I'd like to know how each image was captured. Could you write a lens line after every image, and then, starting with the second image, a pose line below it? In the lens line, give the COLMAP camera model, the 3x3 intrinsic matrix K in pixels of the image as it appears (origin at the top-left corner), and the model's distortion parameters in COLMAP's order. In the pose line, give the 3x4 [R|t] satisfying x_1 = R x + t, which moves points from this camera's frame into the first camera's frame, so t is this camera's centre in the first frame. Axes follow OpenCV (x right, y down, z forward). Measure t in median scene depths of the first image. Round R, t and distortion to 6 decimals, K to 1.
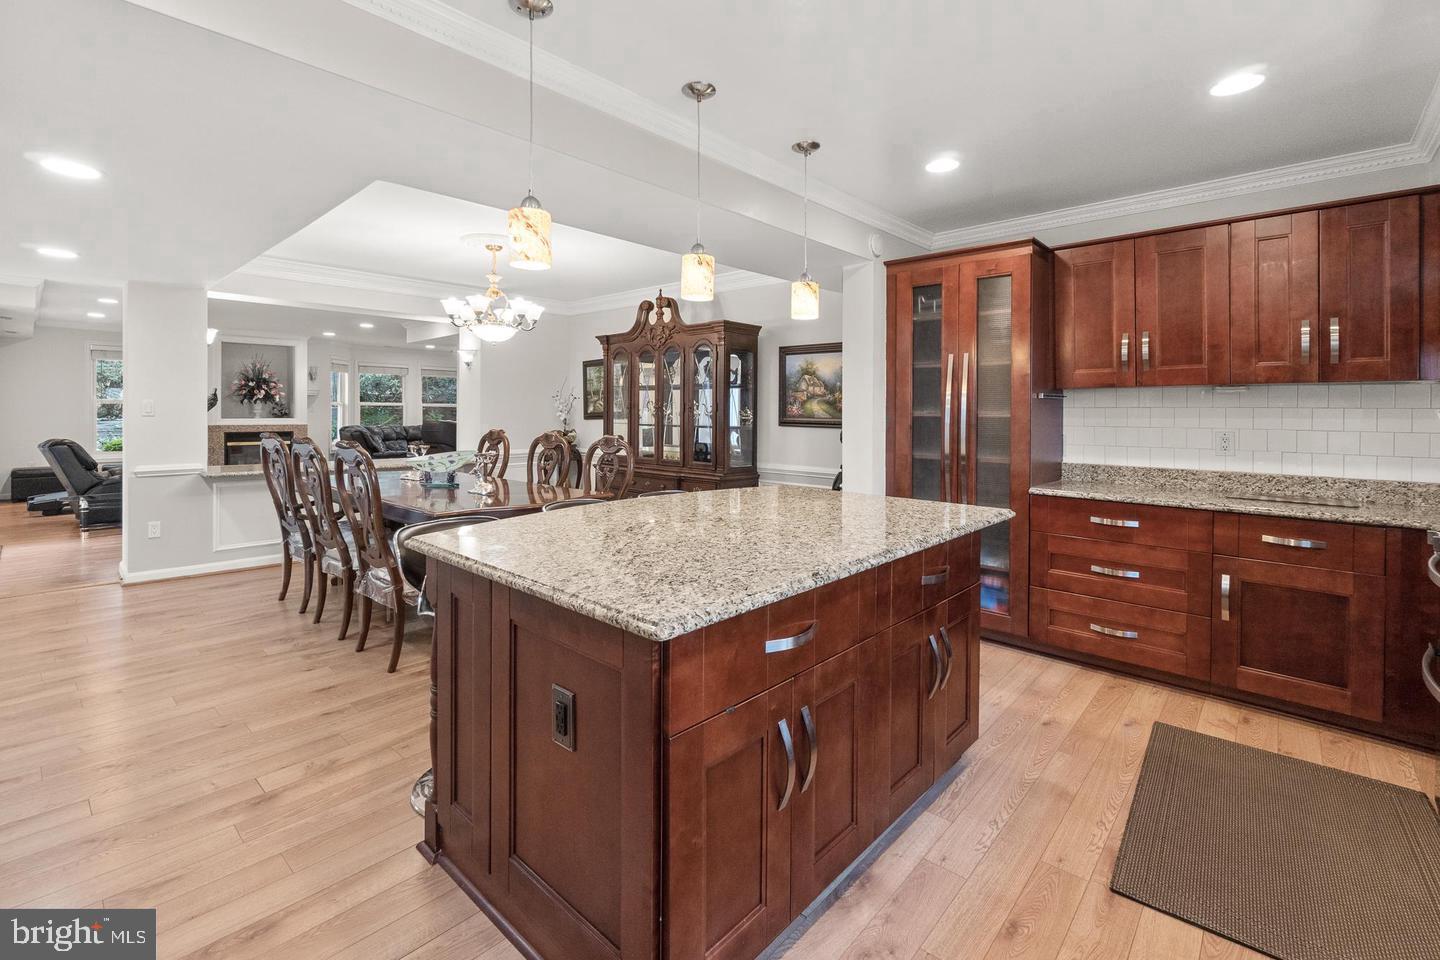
lens RADIAL K [[639.5, 0, 718.3], [0, 639.5, 410.1], [0, 0, 1]] dist [0.000629, 0.000118]
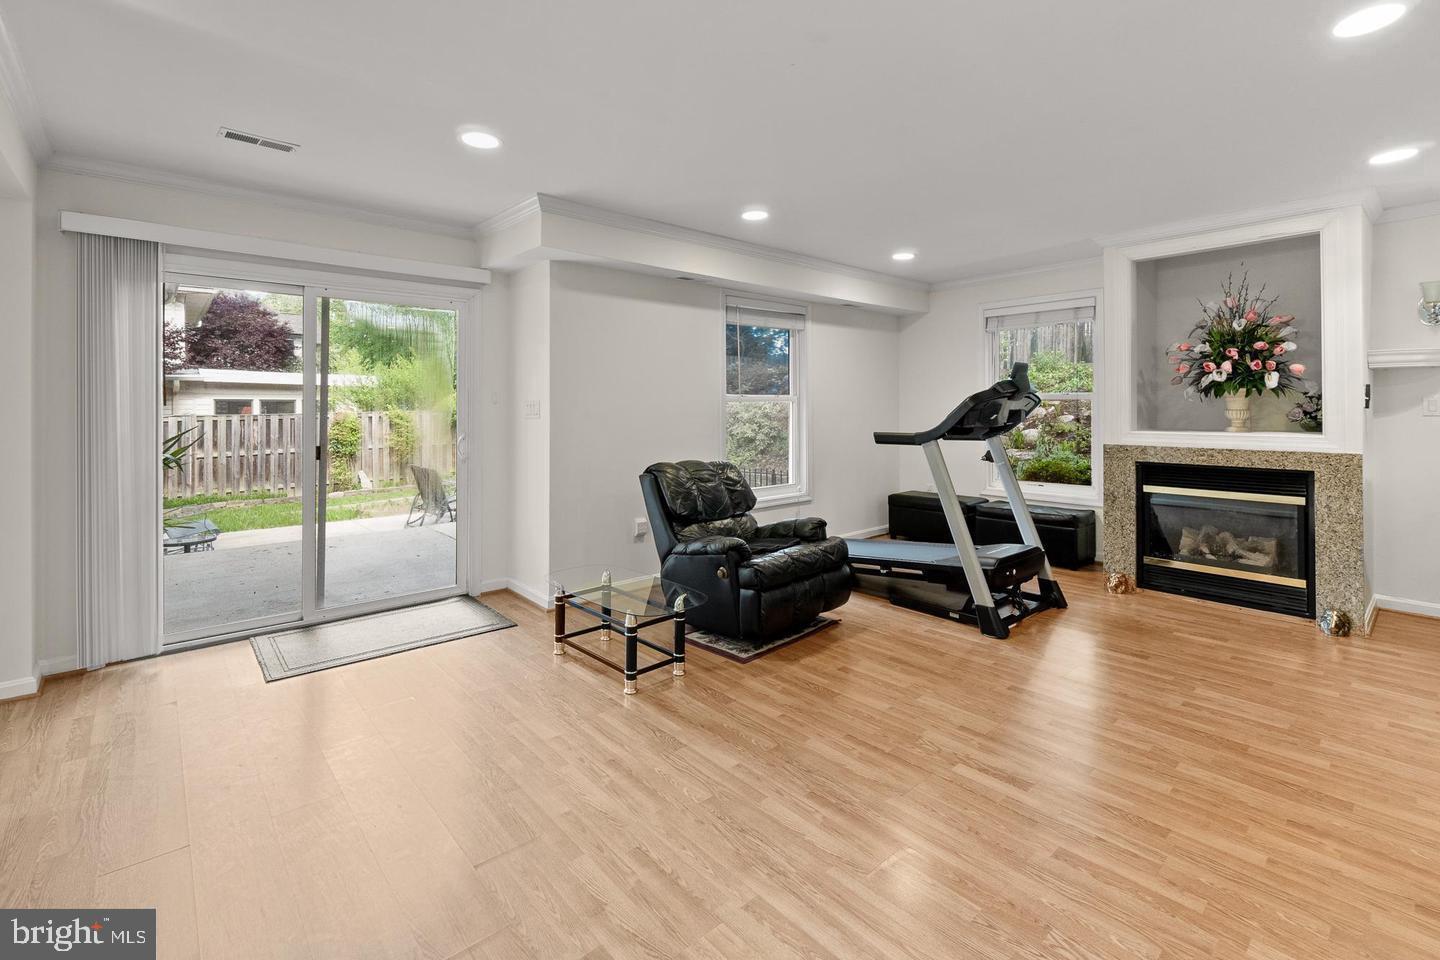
lens RADIAL K [[639.5, 0, 718.3], [0, 639.5, 410.1], [0, 0, 1]] dist [0.000629, 0.000118]
pose [[-0.108385, -0.003771, -0.994102, -0.284208], [-0.000437, 0.999993, -0.003745, 0.000465], [0.994109, 0.000029, -0.108386, 0.726173]]
